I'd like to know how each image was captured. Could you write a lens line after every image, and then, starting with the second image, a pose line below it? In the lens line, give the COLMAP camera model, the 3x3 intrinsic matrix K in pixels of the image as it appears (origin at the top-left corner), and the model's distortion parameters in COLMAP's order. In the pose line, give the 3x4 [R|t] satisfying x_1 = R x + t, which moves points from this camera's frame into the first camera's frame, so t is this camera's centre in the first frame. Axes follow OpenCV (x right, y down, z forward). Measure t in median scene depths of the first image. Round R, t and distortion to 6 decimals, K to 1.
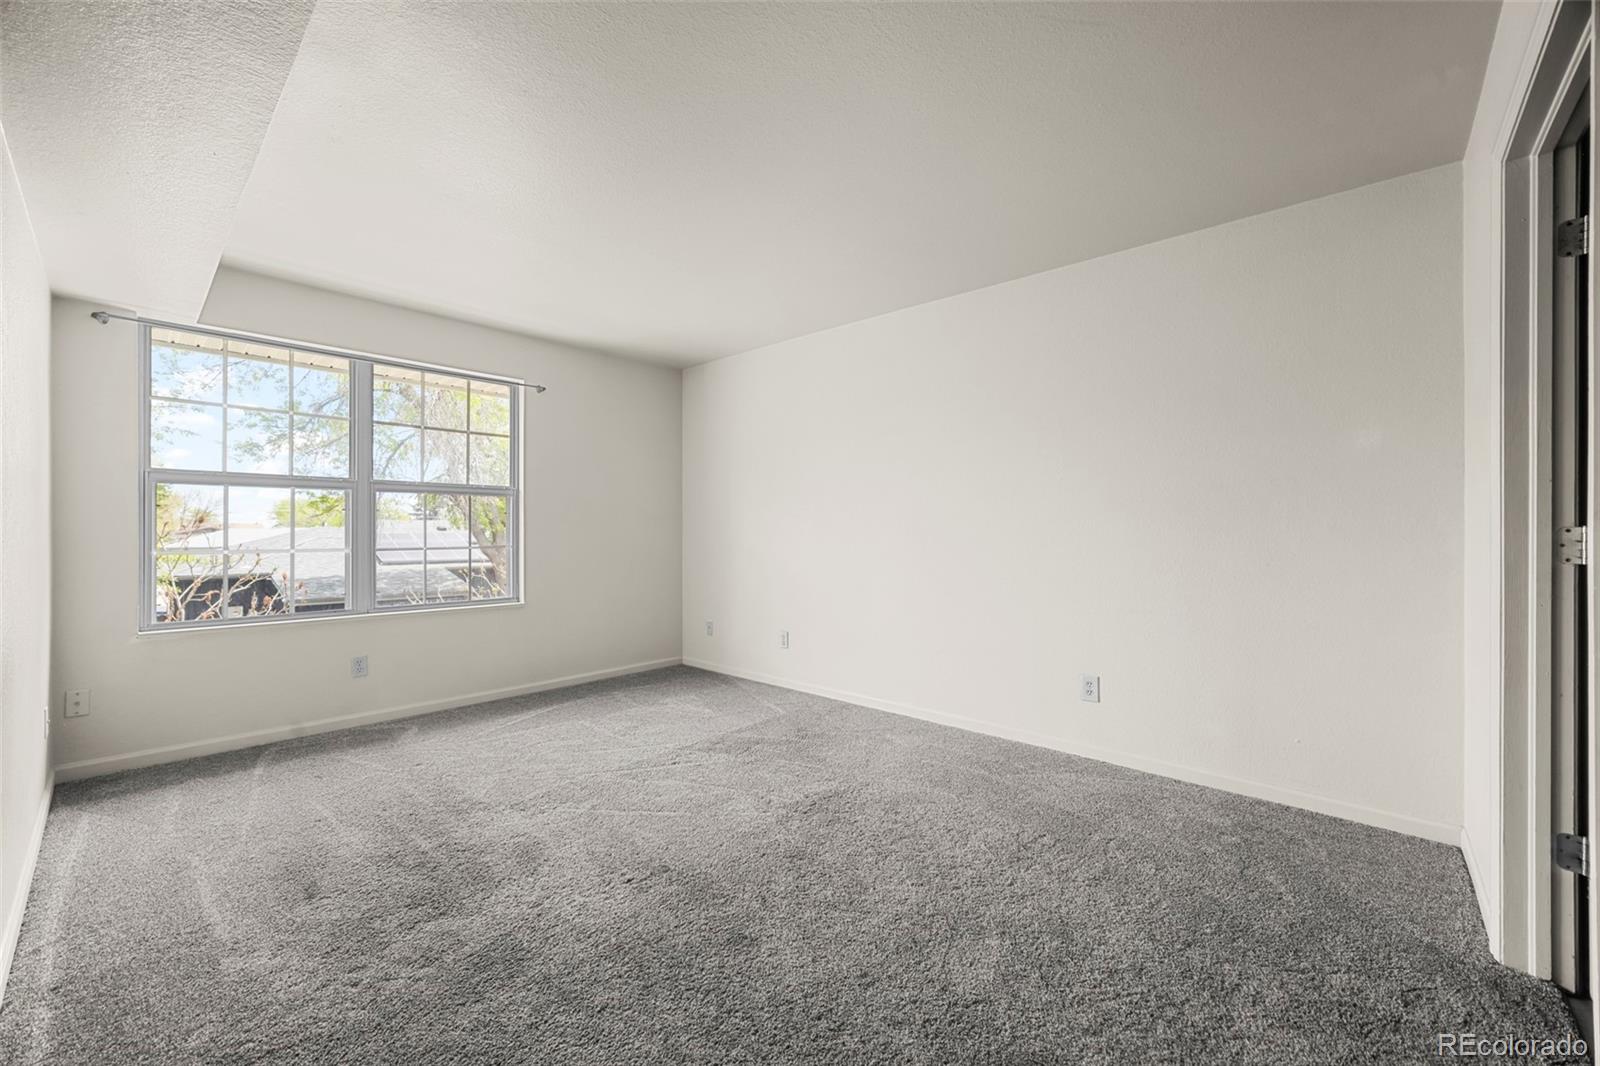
lens RADIAL K [[623.9, 0, 798.8], [0, 623.9, 533.0], [0, 0, 1]] dist [-0.018224, 0.005138]
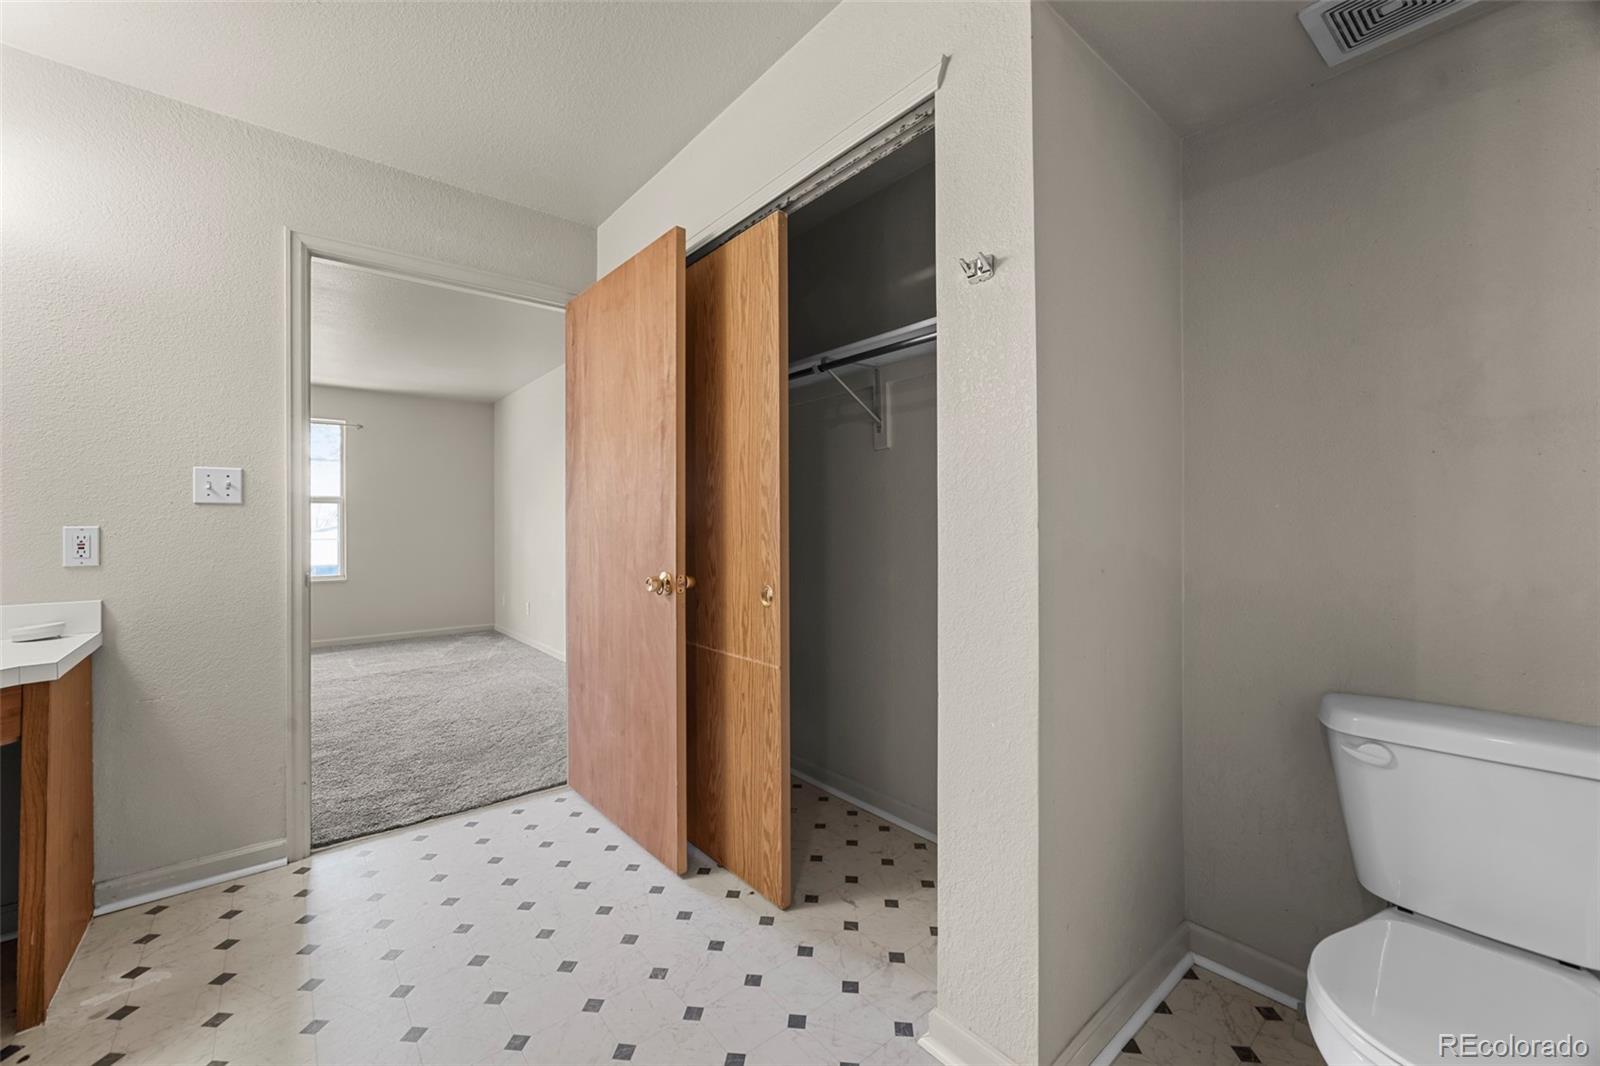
lens RADIAL K [[623.9, 0, 790.6], [0, 623.9, 523.6], [0, 0, 1]] dist [-0.018224, 0.005138]
pose [[0.989076, -0.012490, -0.146873, 1.043804], [0.009963, 0.999790, -0.017928, 0.027625], [0.147066, 0.016269, 0.988993, -0.313650]]
